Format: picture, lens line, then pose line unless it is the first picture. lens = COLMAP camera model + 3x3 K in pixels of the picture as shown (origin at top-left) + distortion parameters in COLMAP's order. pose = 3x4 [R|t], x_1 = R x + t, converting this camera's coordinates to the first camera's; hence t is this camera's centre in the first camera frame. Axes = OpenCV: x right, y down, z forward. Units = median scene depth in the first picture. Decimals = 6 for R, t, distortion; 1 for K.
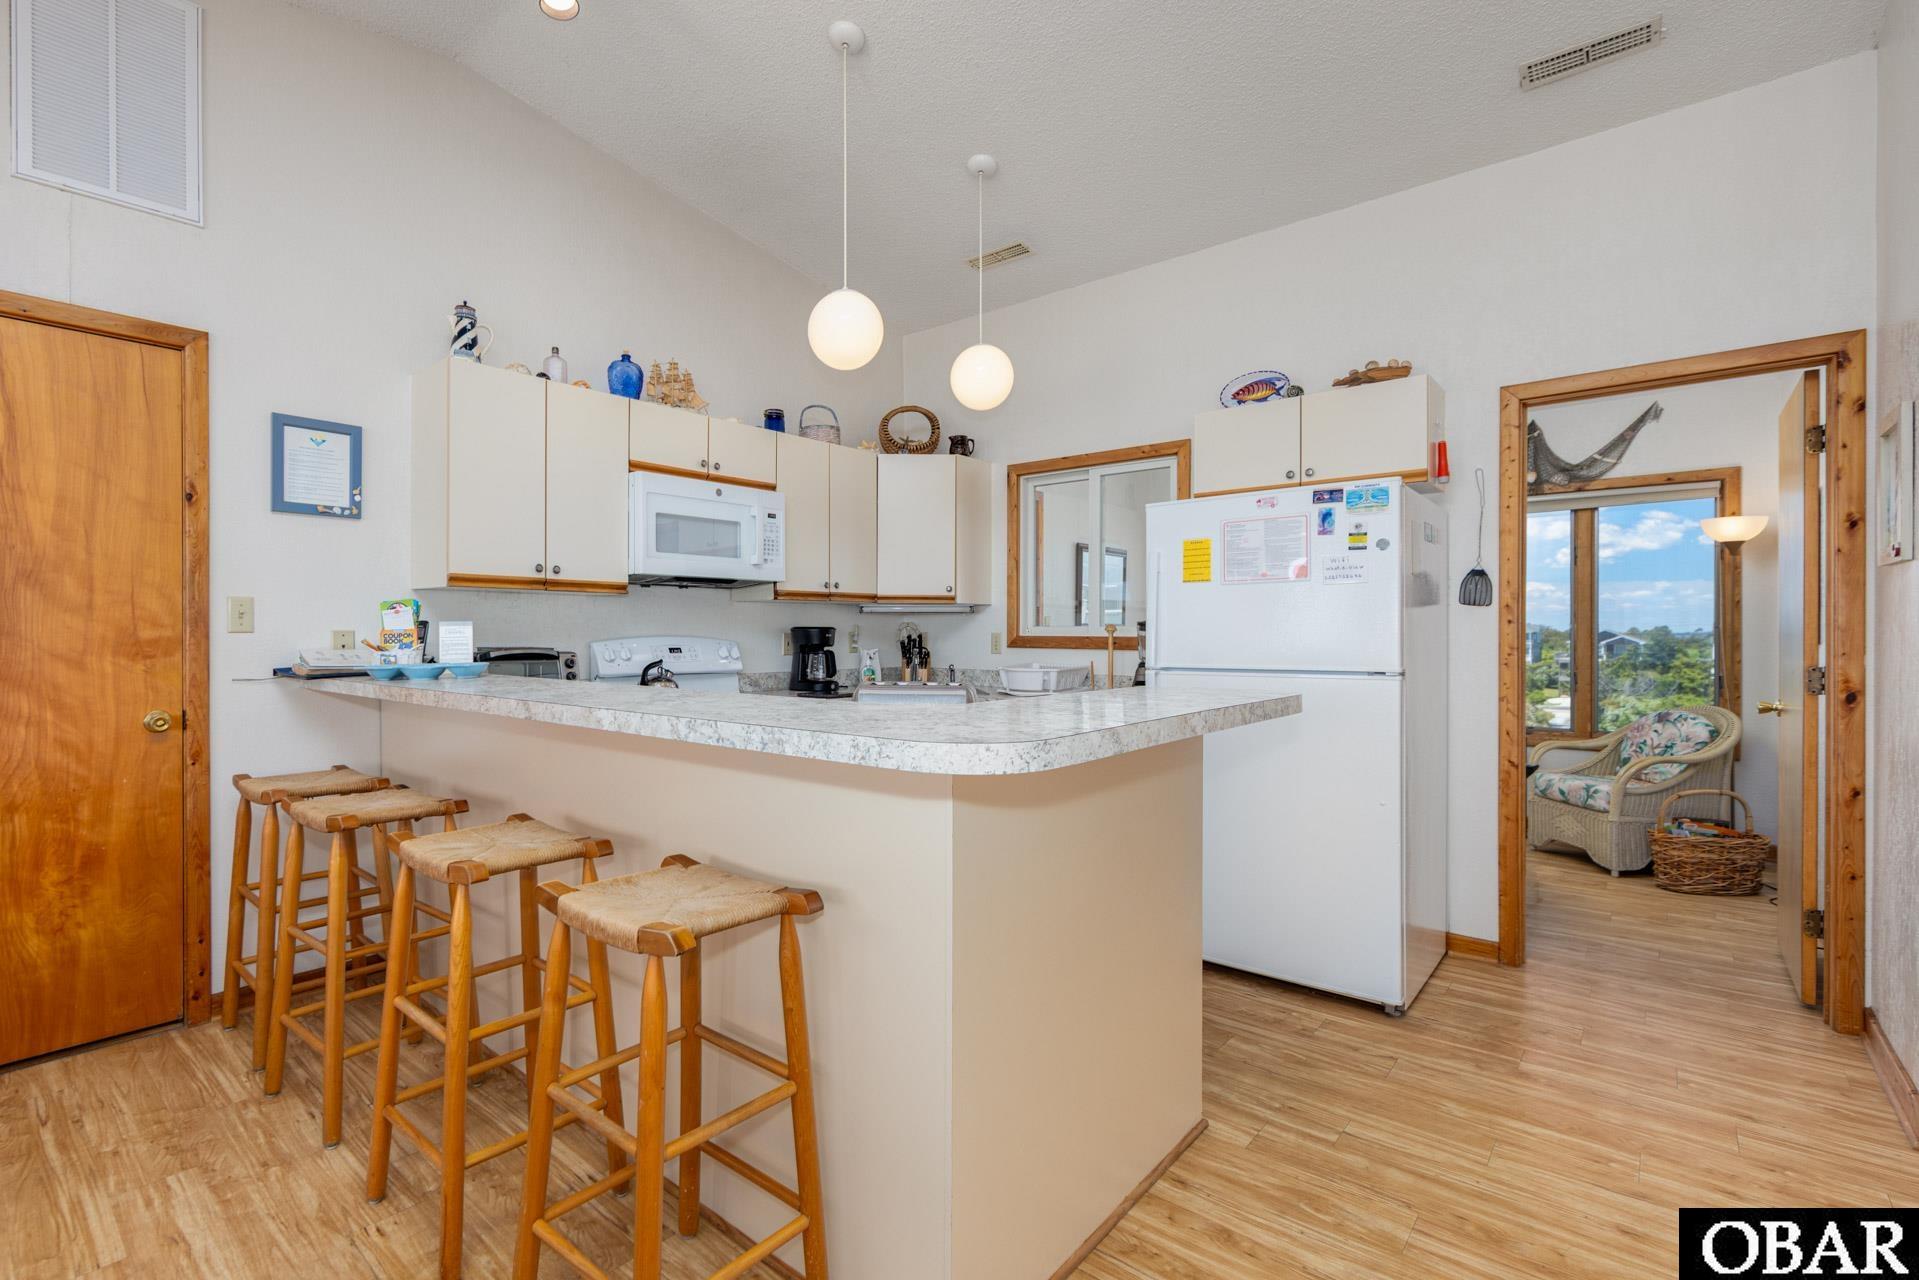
lens RADIAL K [[882.4, 0, 857.3], [0, 882.4, 630.9], [0, 0, 1]] dist [0.001750, 0.000310]
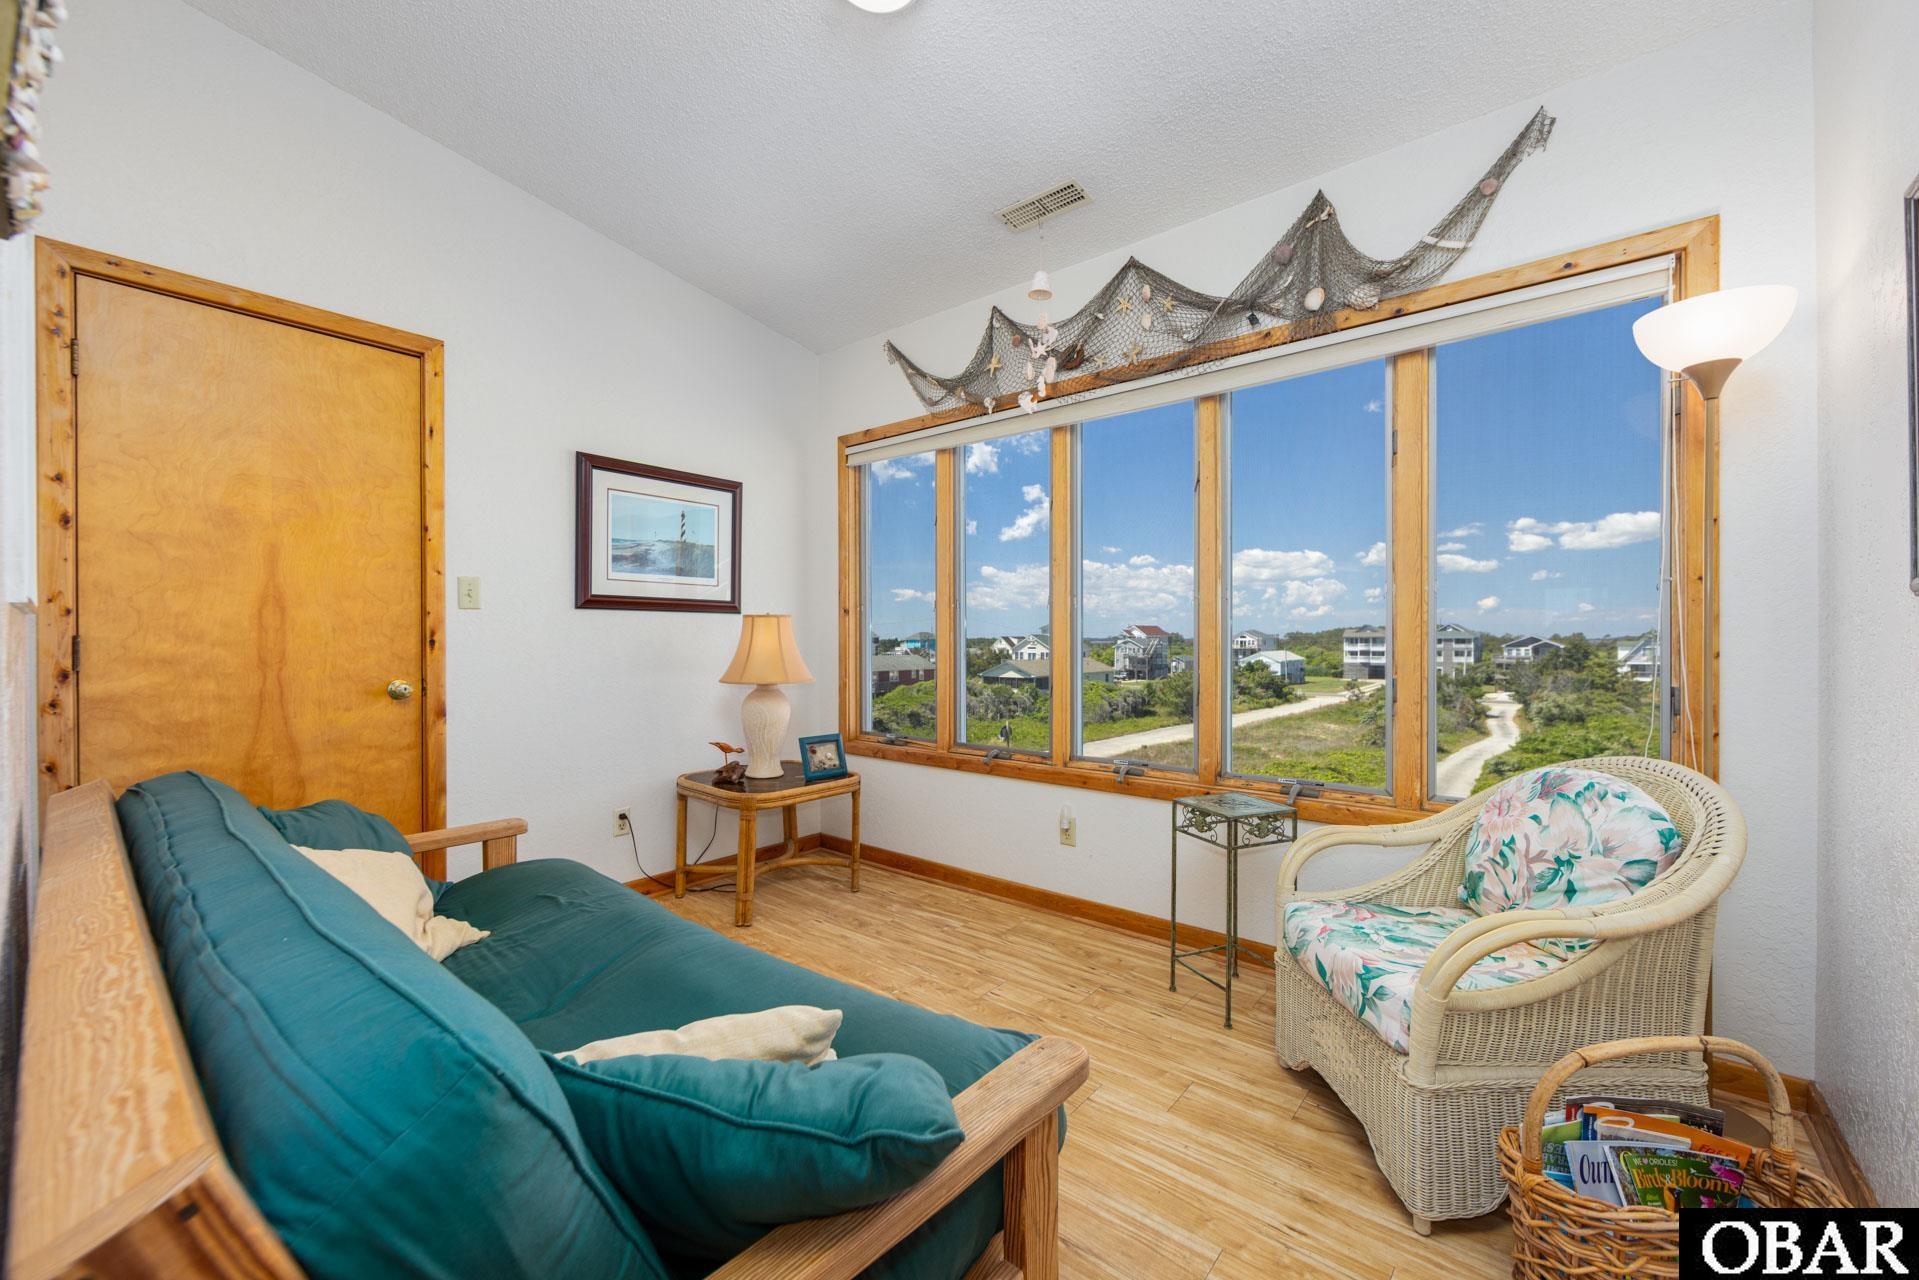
lens RADIAL K [[753.1, 0, 964.4], [0, 753.1, 638.0], [0, 0, 1]] dist [-0.000623, -0.000311]
pose [[0.998534, -0.000451, 0.054124, 0.821995], [0.000413, 1.000000, 0.000716, 0.034834], [-0.054124, -0.000692, 0.998534, 0.880884]]
